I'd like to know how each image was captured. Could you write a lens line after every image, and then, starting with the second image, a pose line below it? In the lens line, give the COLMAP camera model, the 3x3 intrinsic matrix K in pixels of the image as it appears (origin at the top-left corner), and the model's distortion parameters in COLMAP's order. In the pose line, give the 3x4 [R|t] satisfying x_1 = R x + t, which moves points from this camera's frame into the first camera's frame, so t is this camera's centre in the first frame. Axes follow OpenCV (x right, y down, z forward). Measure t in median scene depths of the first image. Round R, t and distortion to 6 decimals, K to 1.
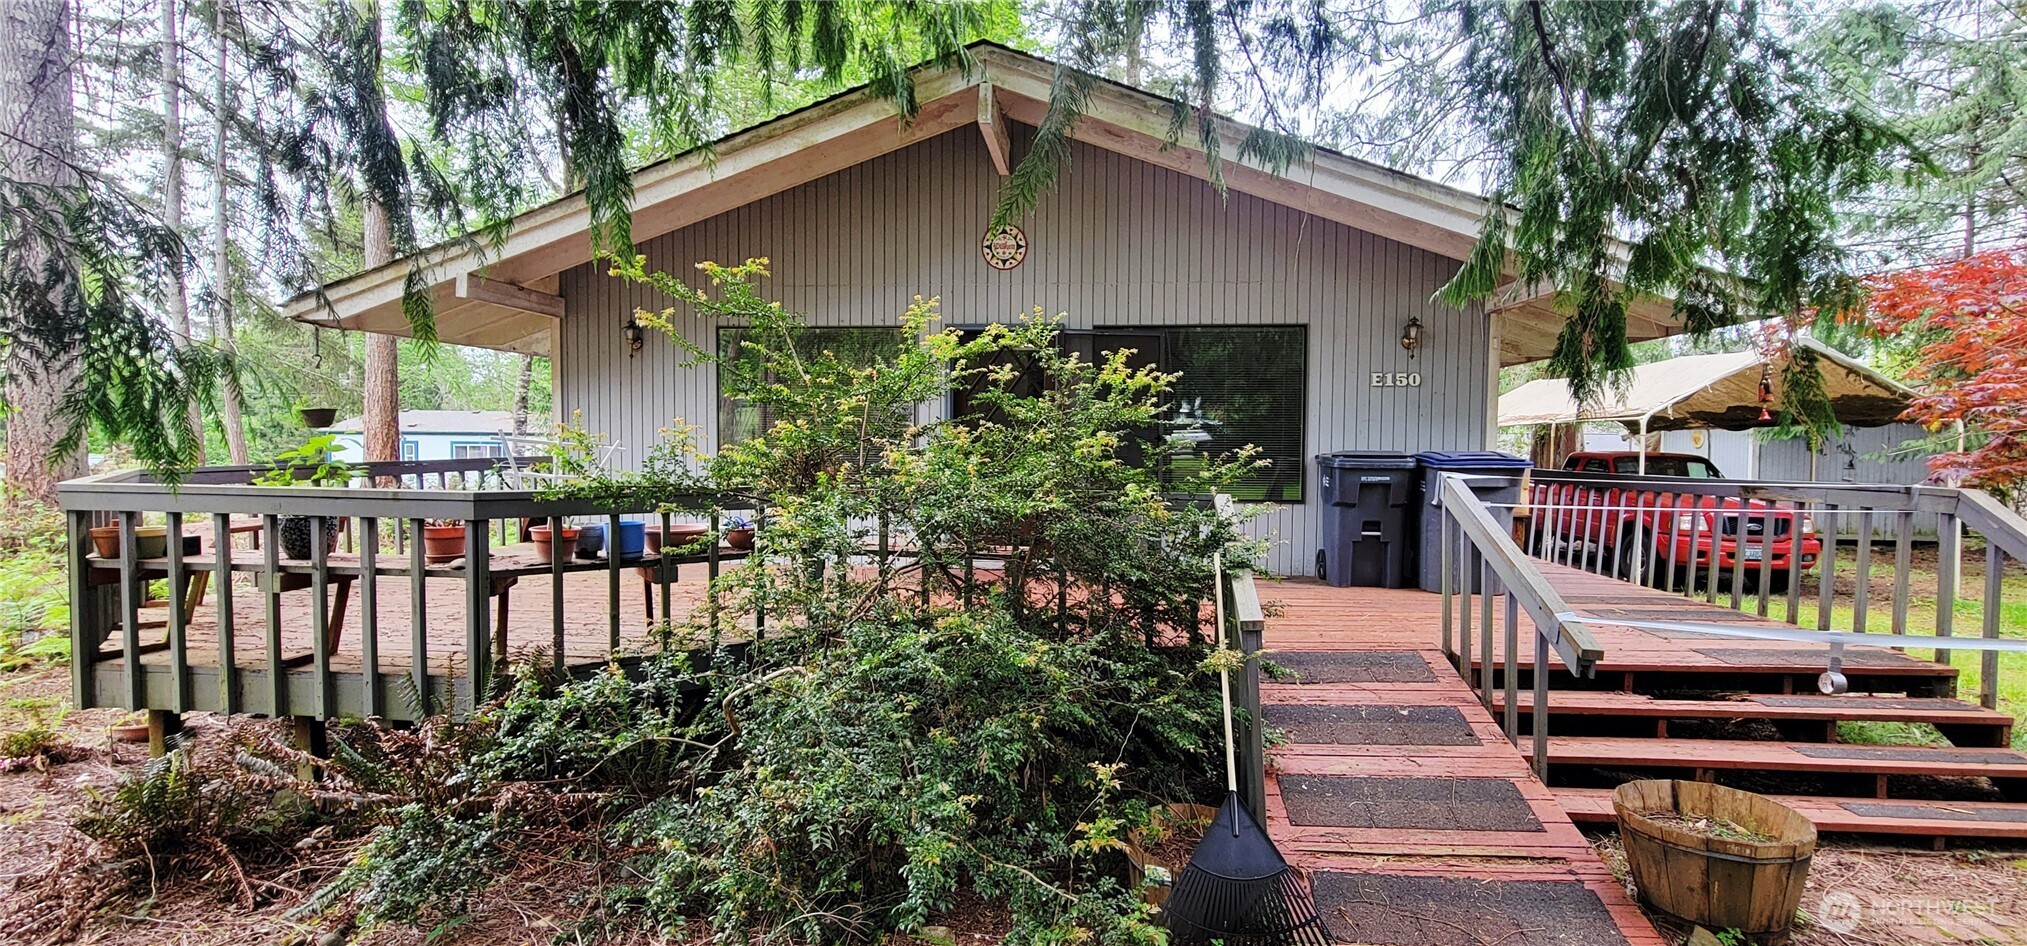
lens RADIAL K [[841.6, 0, 1011.9], [0, 841.6, 478.8], [0, 0, 1]] dist [0.000747, -0.002084]
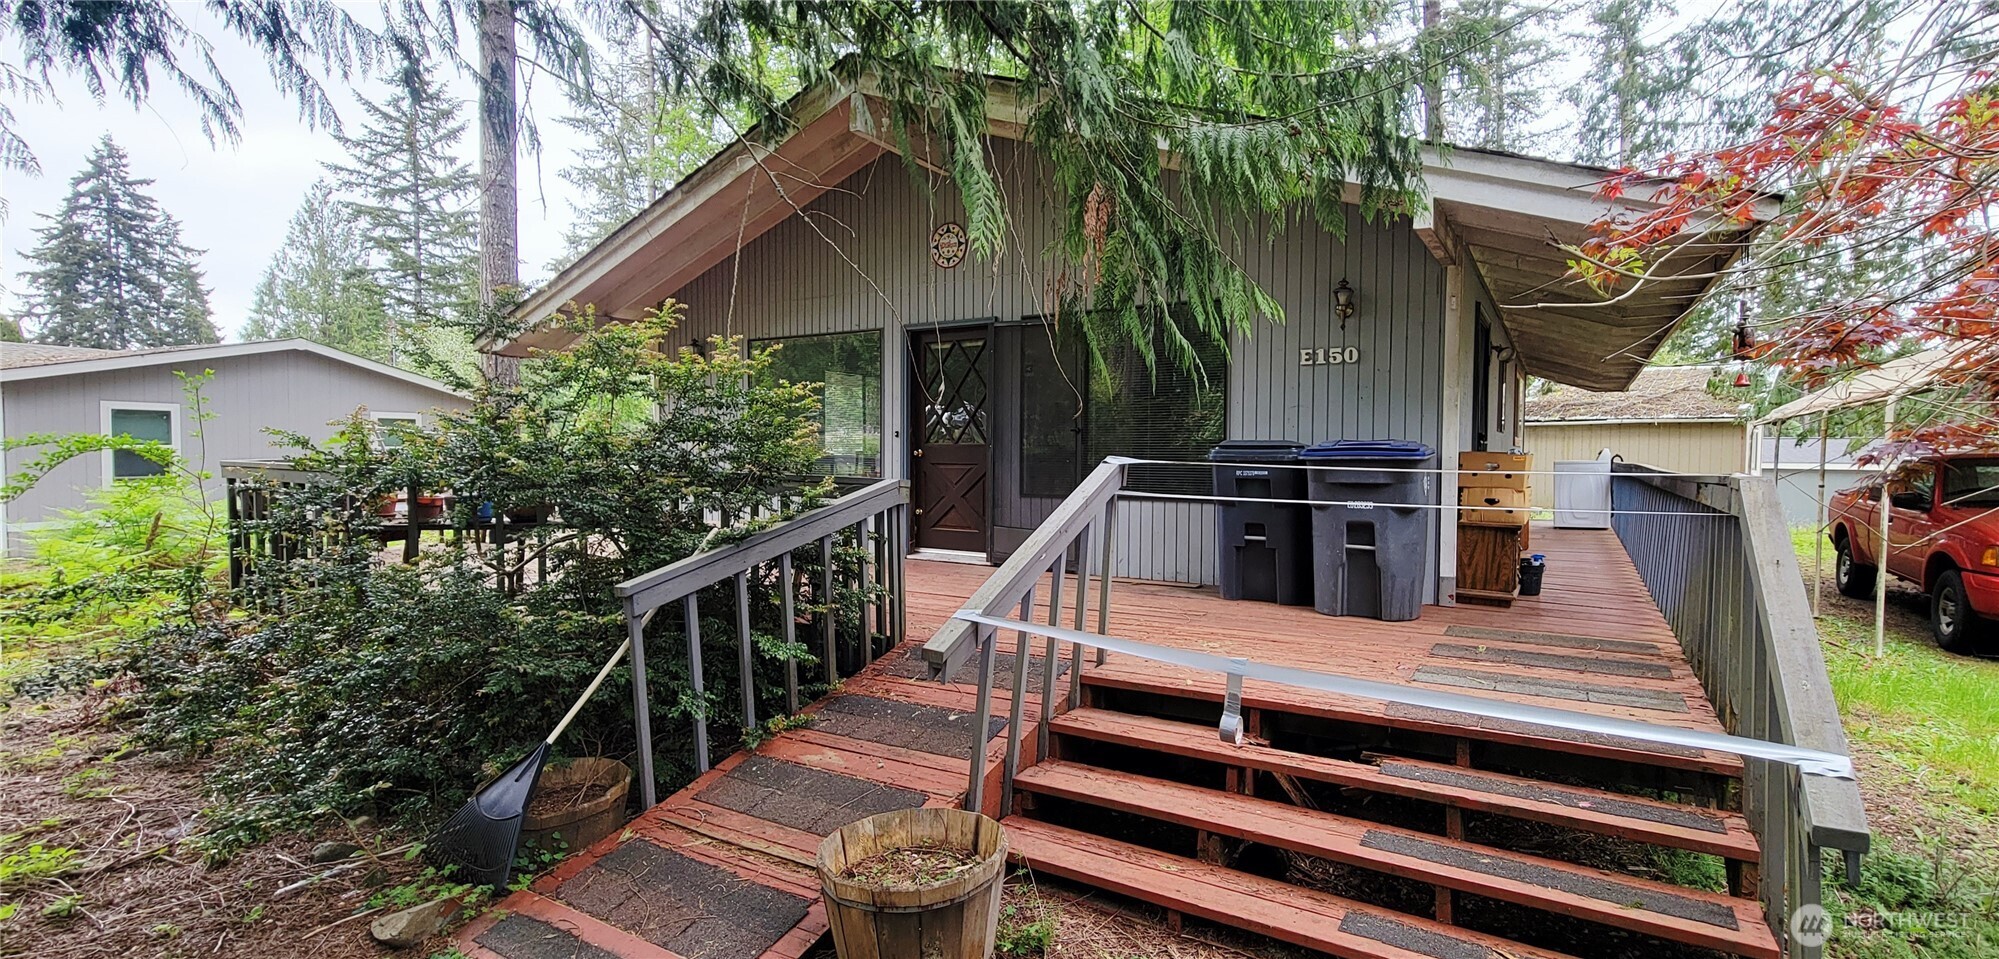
lens RADIAL K [[837.2, 0, 999.7], [0, 837.2, 480.2], [0, 0, 1]] dist [-0.000691, 0.000631]
pose [[0.907486, 0.012267, -0.419903, 0.547364], [-0.016766, 0.999835, -0.007027, 0.017185], [0.419747, 0.013417, 0.907542, 0.123991]]
